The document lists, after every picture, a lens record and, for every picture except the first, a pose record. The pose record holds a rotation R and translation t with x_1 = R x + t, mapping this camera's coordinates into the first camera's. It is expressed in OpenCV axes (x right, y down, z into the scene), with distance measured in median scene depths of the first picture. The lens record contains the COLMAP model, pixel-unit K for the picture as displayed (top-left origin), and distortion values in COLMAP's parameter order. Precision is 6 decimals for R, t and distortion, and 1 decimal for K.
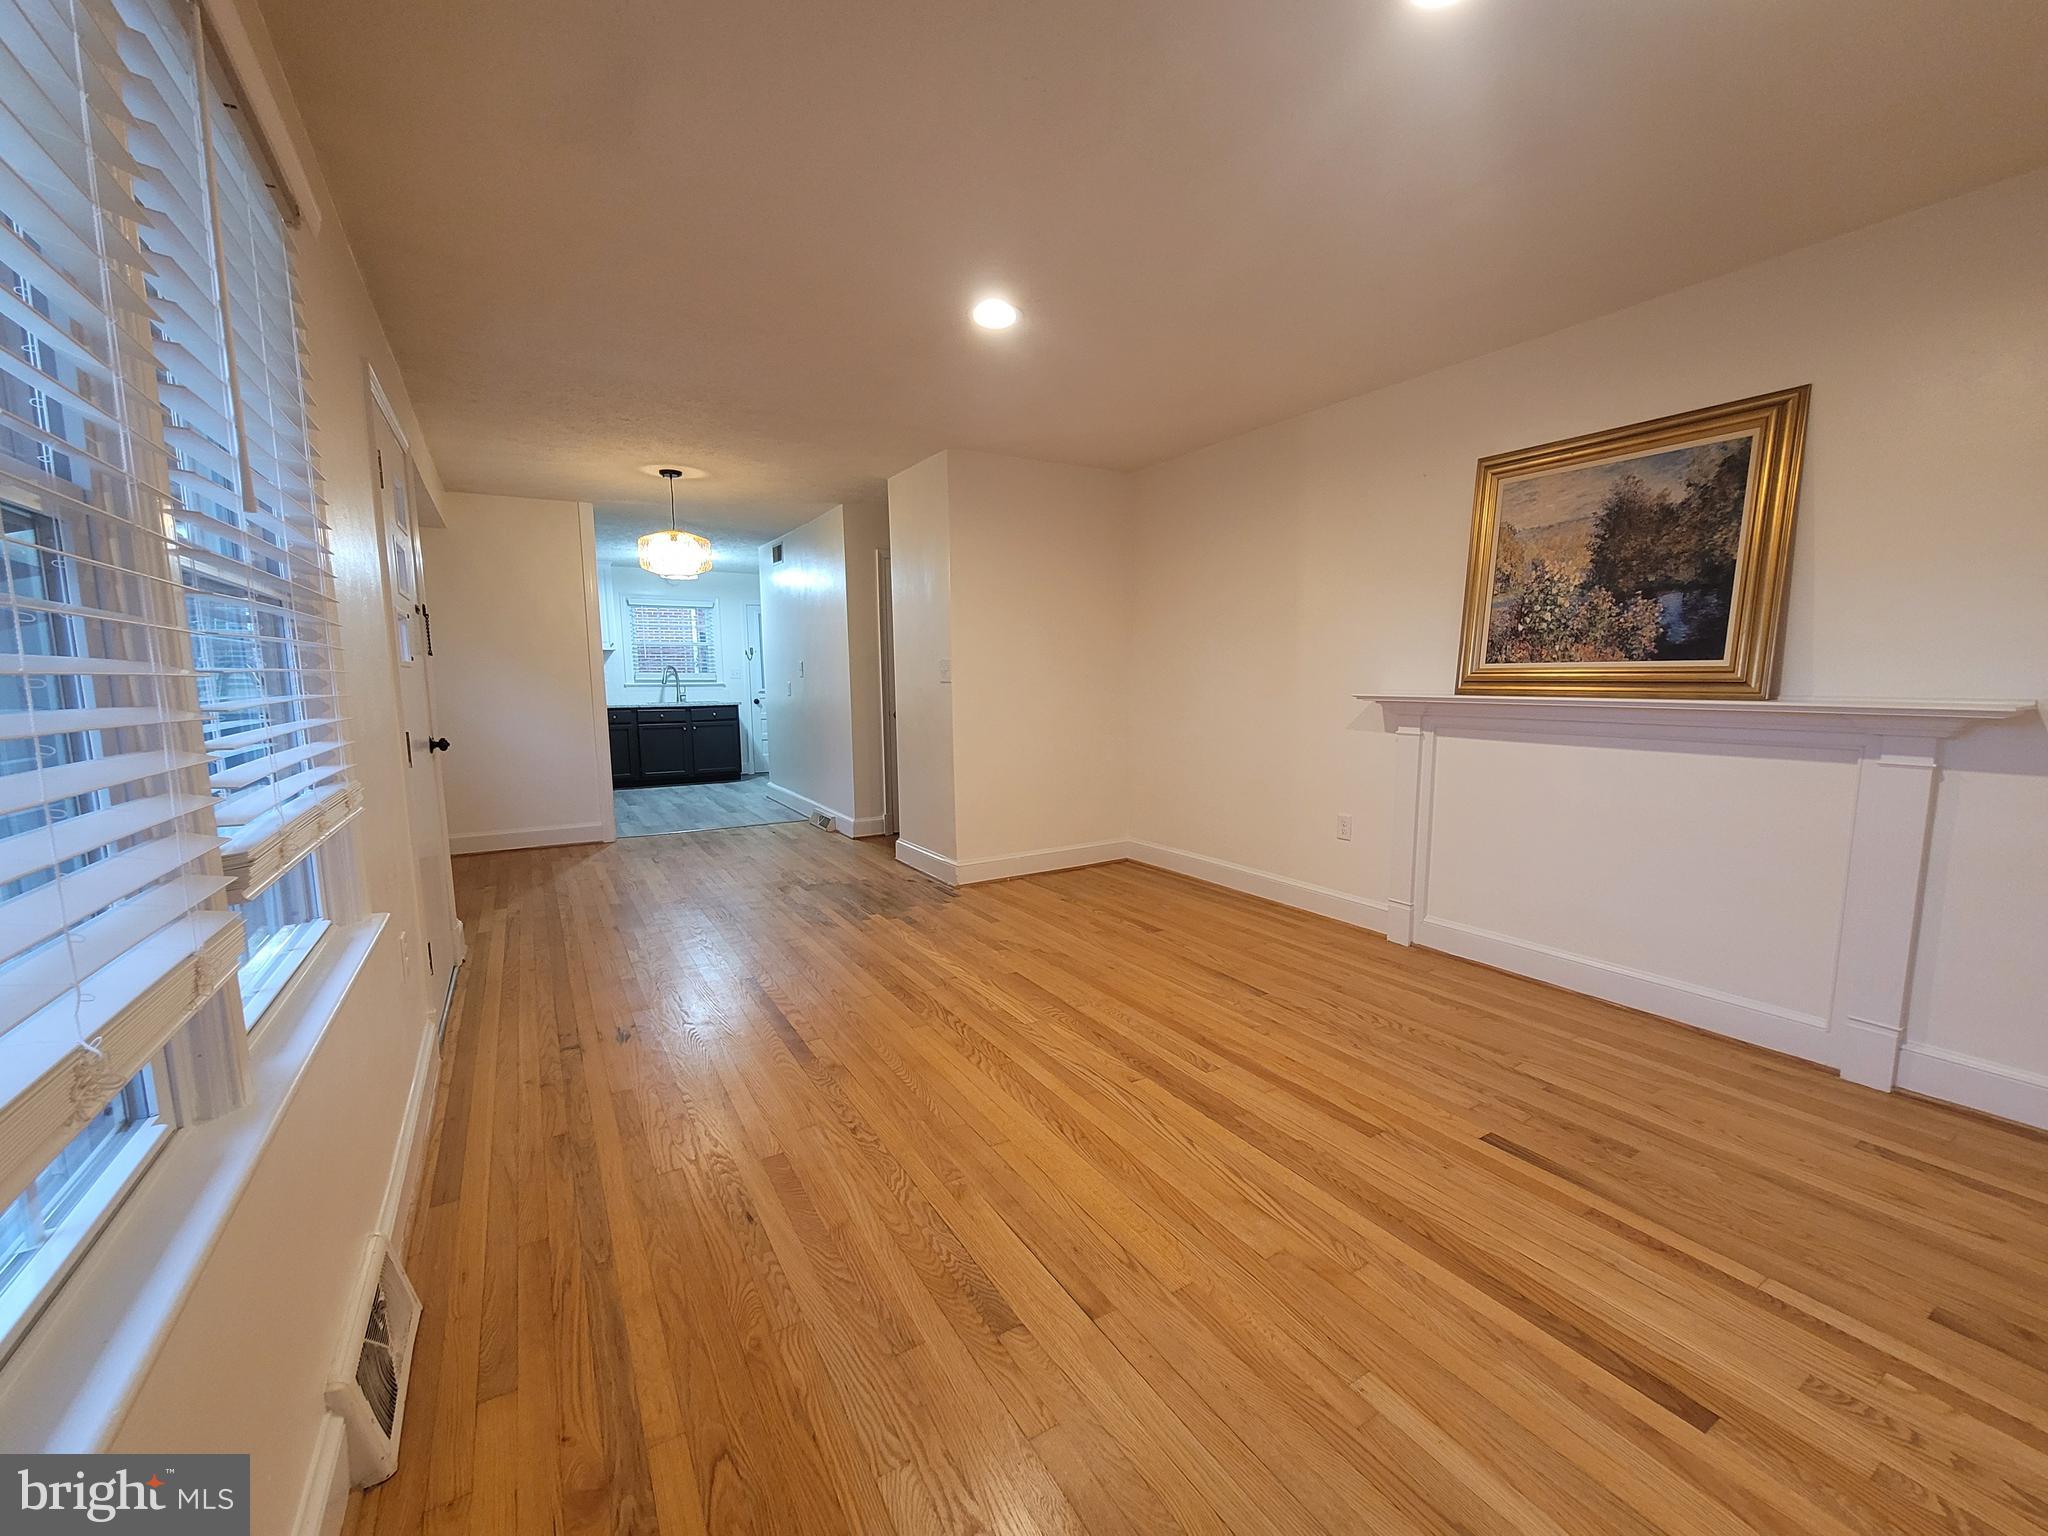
lens RADIAL K [[840.8, 0, 1044.1], [0, 840.8, 778.8], [0, 0, 1]] dist [-0.001219, 0.000331]
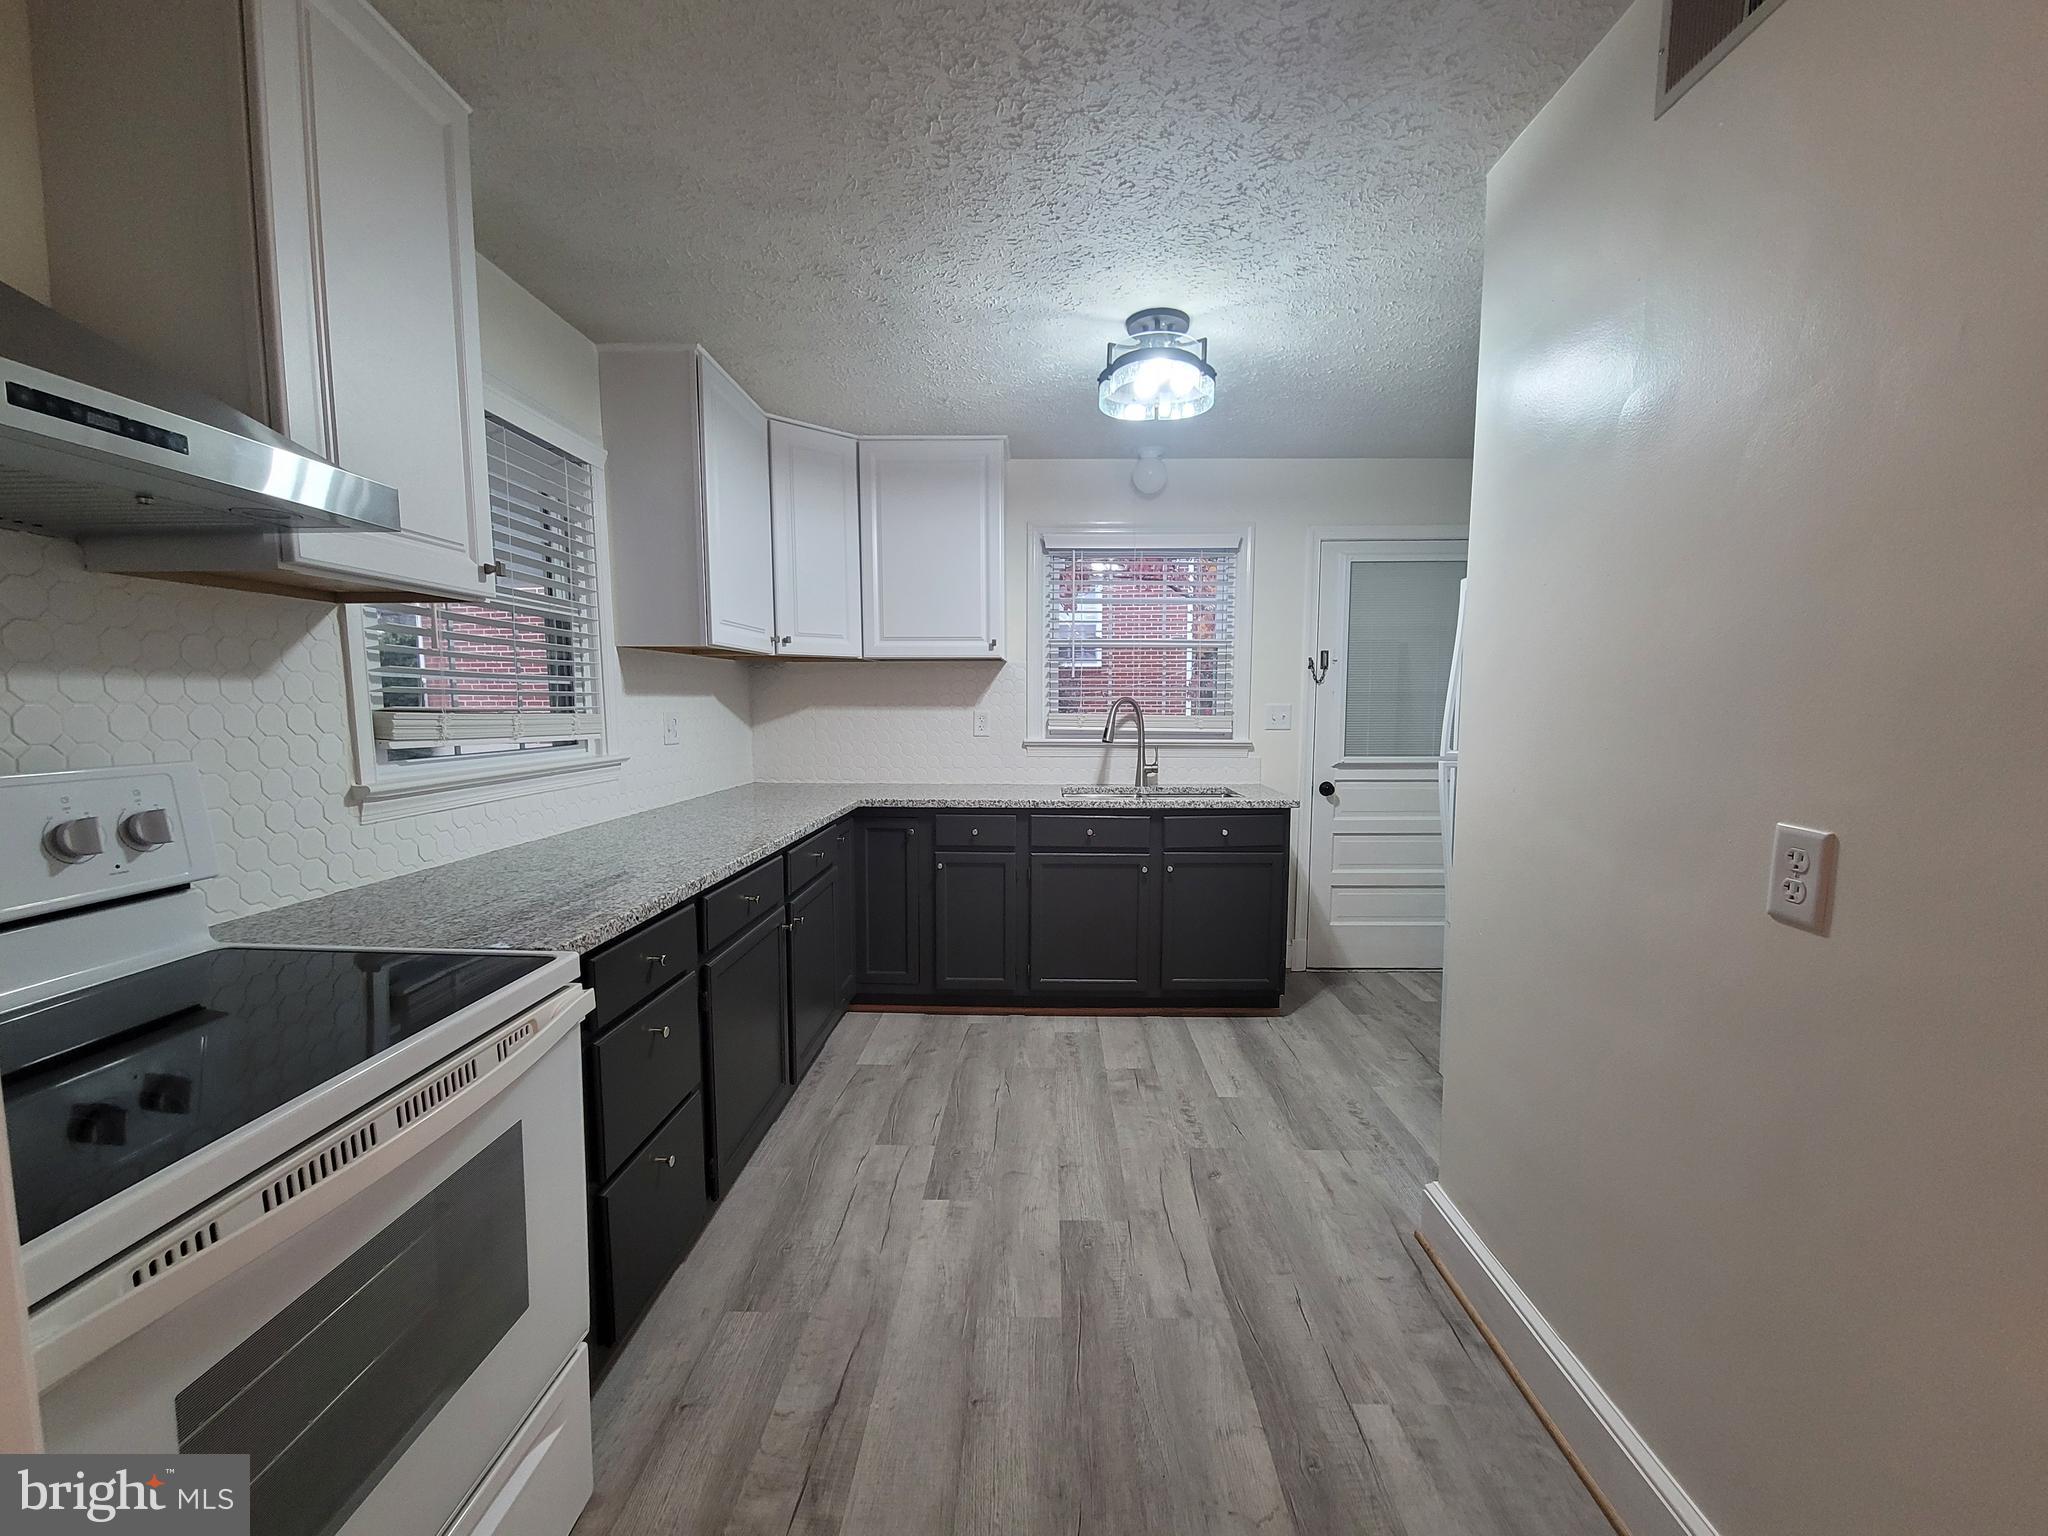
lens RADIAL K [[840.8, 0, 1033.5], [0, 840.8, 782.4], [0, 0, 1]] dist [-0.001219, 0.000331]
pose [[0.841200, 0.062506, -0.537099, -0.728349], [-0.077585, 0.996971, -0.005487, -0.242430], [0.535129, 0.046287, 0.843501, 1.763098]]
